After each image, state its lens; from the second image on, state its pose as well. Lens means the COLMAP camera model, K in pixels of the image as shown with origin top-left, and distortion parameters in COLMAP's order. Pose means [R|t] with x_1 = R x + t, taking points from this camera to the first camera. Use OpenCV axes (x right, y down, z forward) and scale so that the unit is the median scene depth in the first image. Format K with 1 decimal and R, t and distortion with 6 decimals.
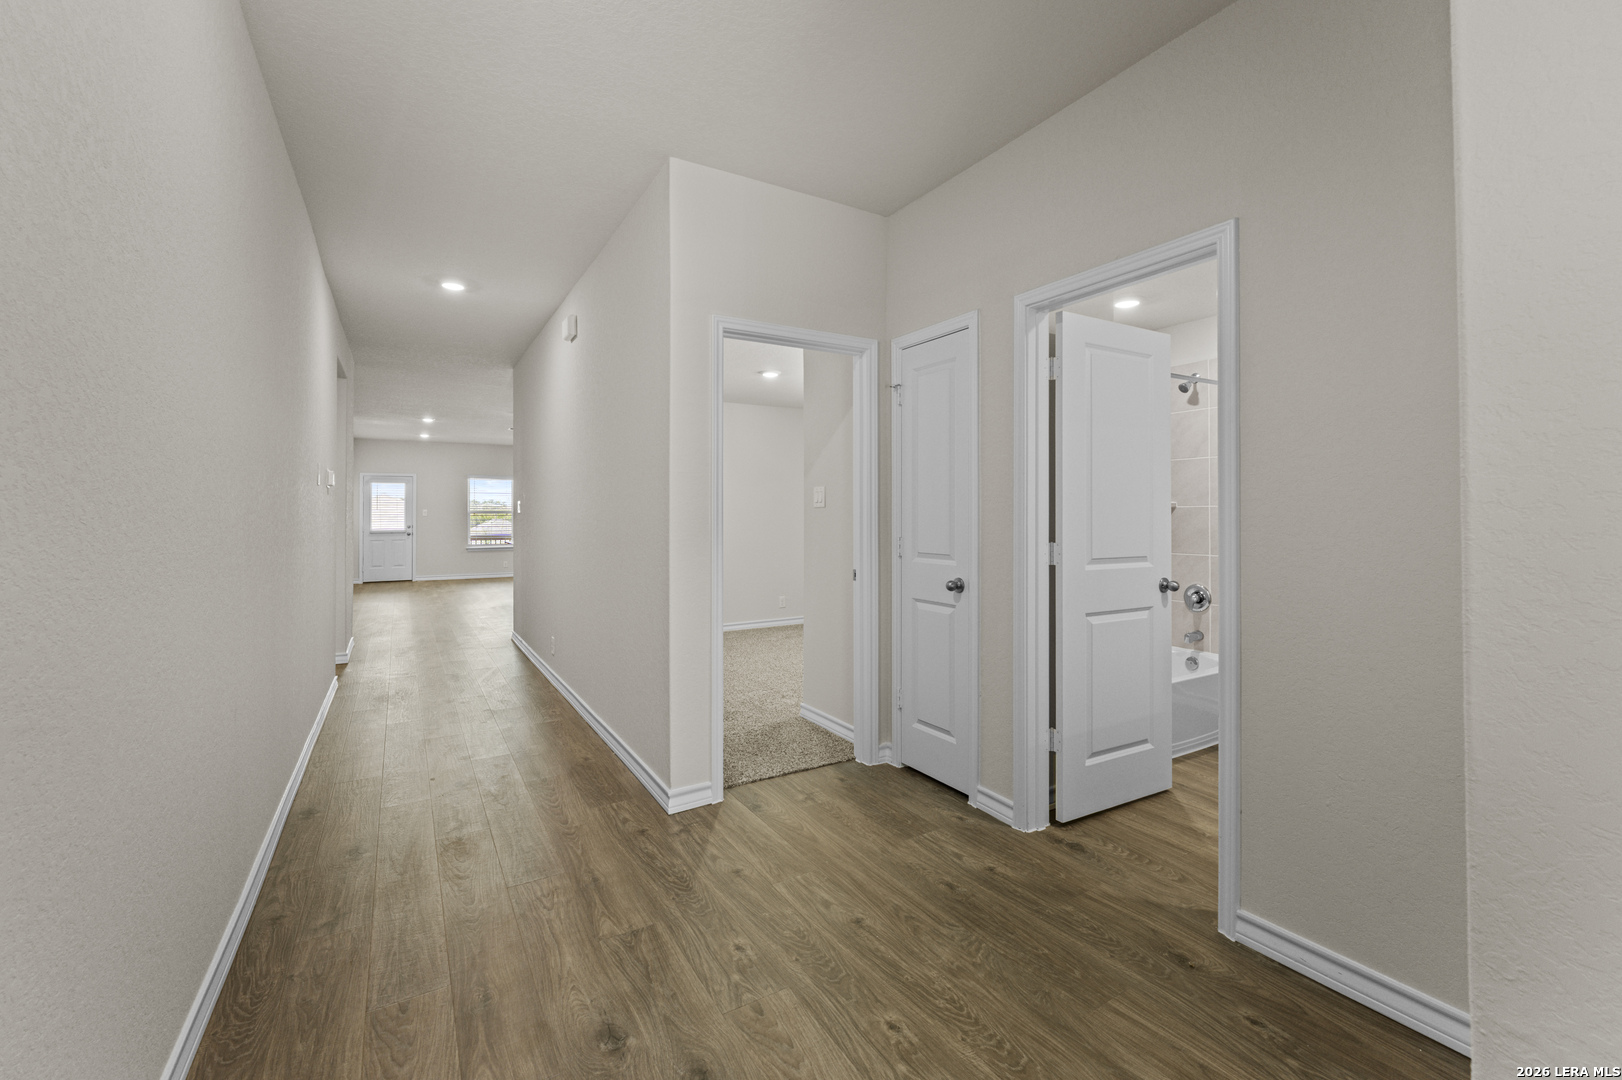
lens RADIAL K [[678.2, 0, 813.6], [0, 678.2, 508.0], [0, 0, 1]] dist [-0.002488, -0.000323]
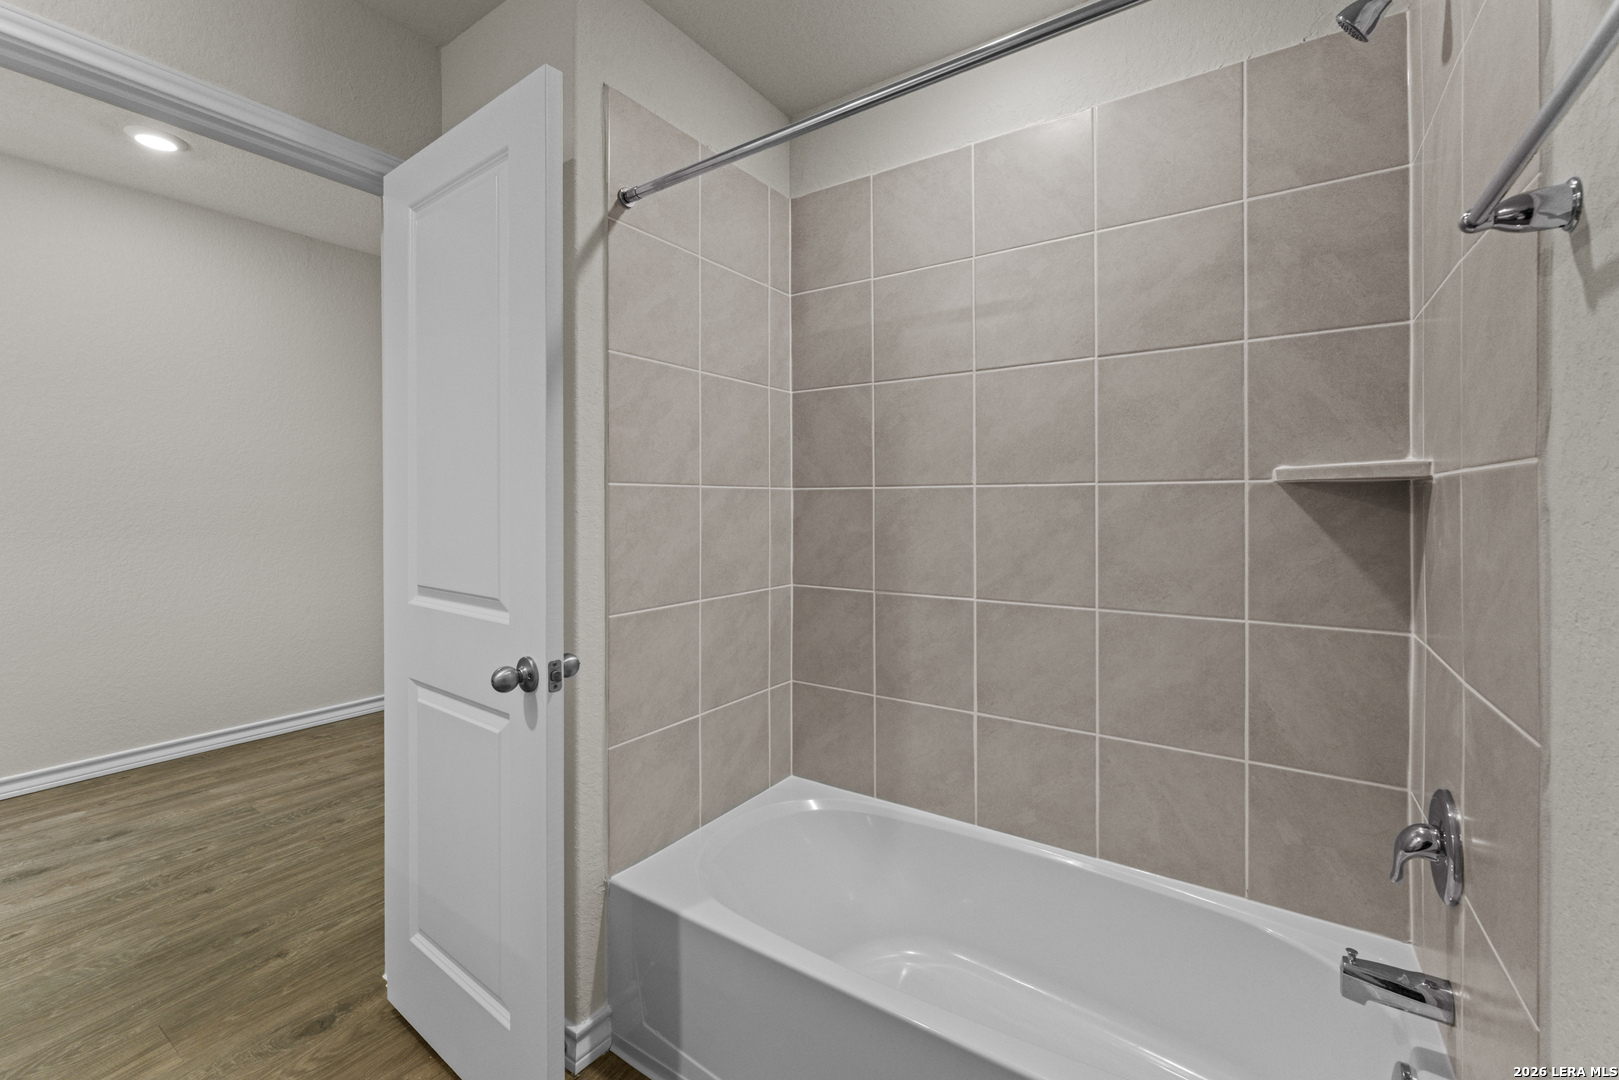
lens RADIAL K [[676.9, 0, 812.1], [0, 676.9, 508.1], [0, 0, 1]] dist [-0.002488, -0.000323]
pose [[0.421790, 0.006026, -0.906673, 1.404672], [0.010583, 0.999877, 0.011568, 0.006275], [0.906632, -0.014475, 0.421675, 1.403644]]
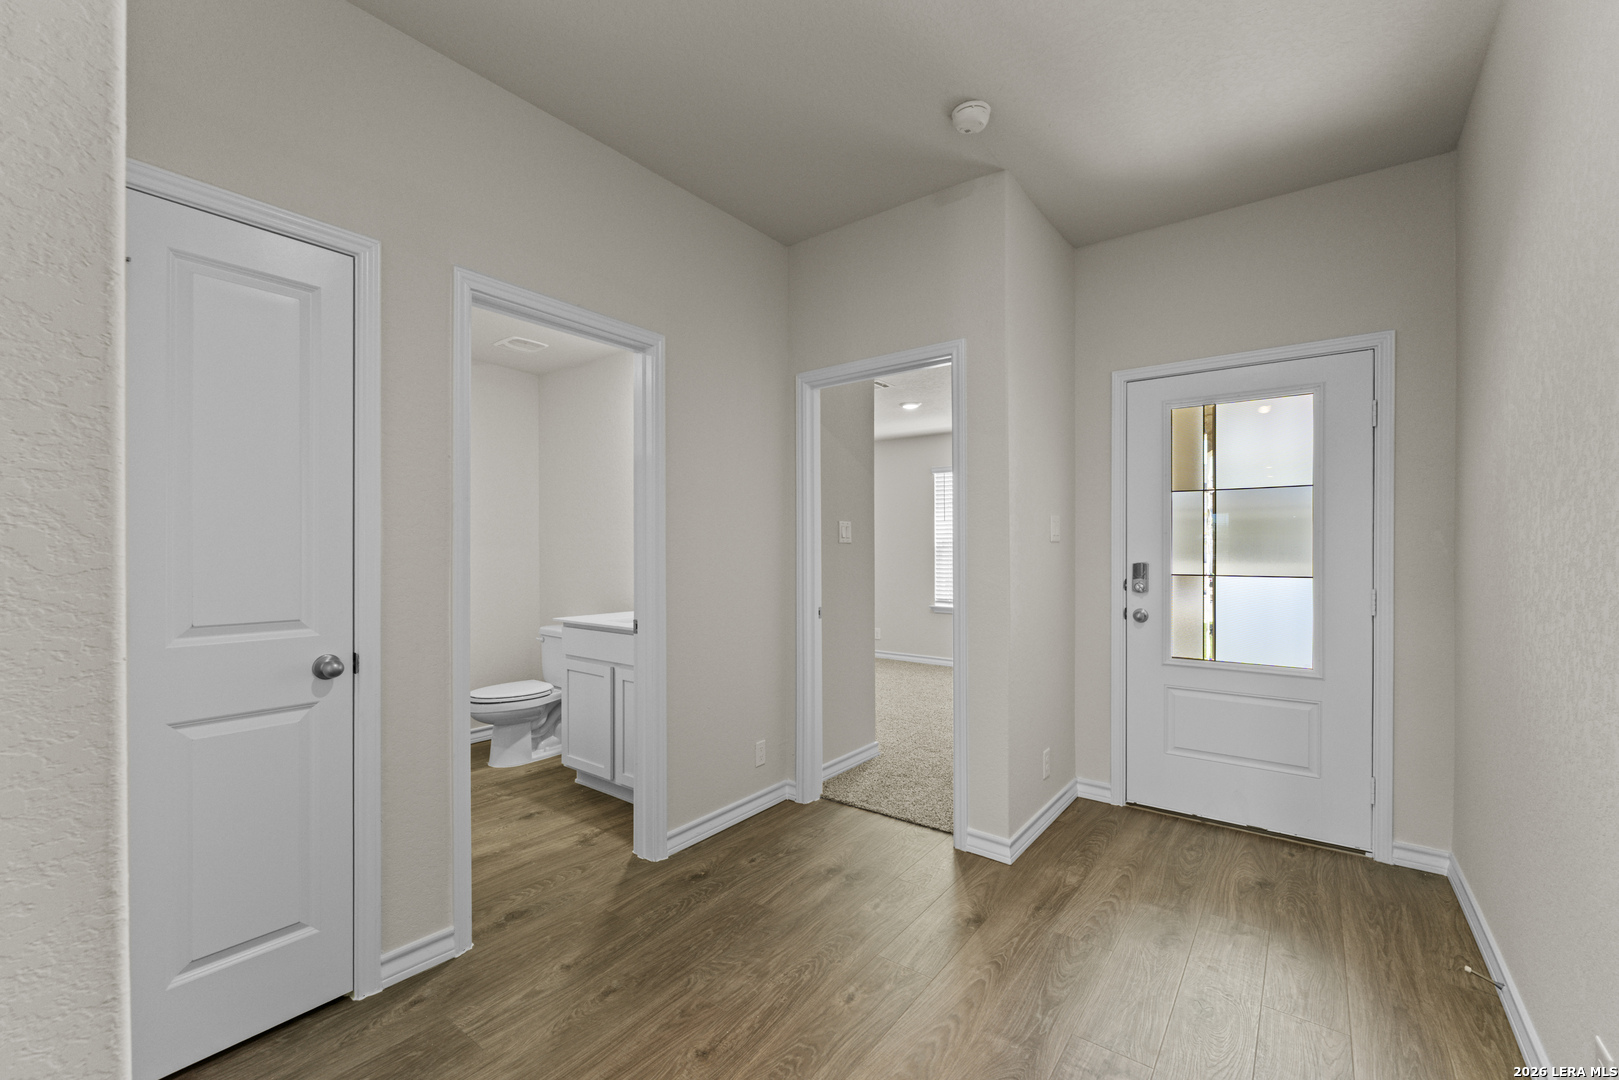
lens RADIAL K [[664.1, 0, 804.1], [0, 664.1, 547.6], [0, 0, 1]] dist [-0.001071, -0.000153]
pose [[-0.357253, 0.002477, 0.934004, -0.710275], [-0.010514, 0.999922, -0.006674, 0.008553], [-0.933948, -0.012204, -0.357200, 1.161833]]
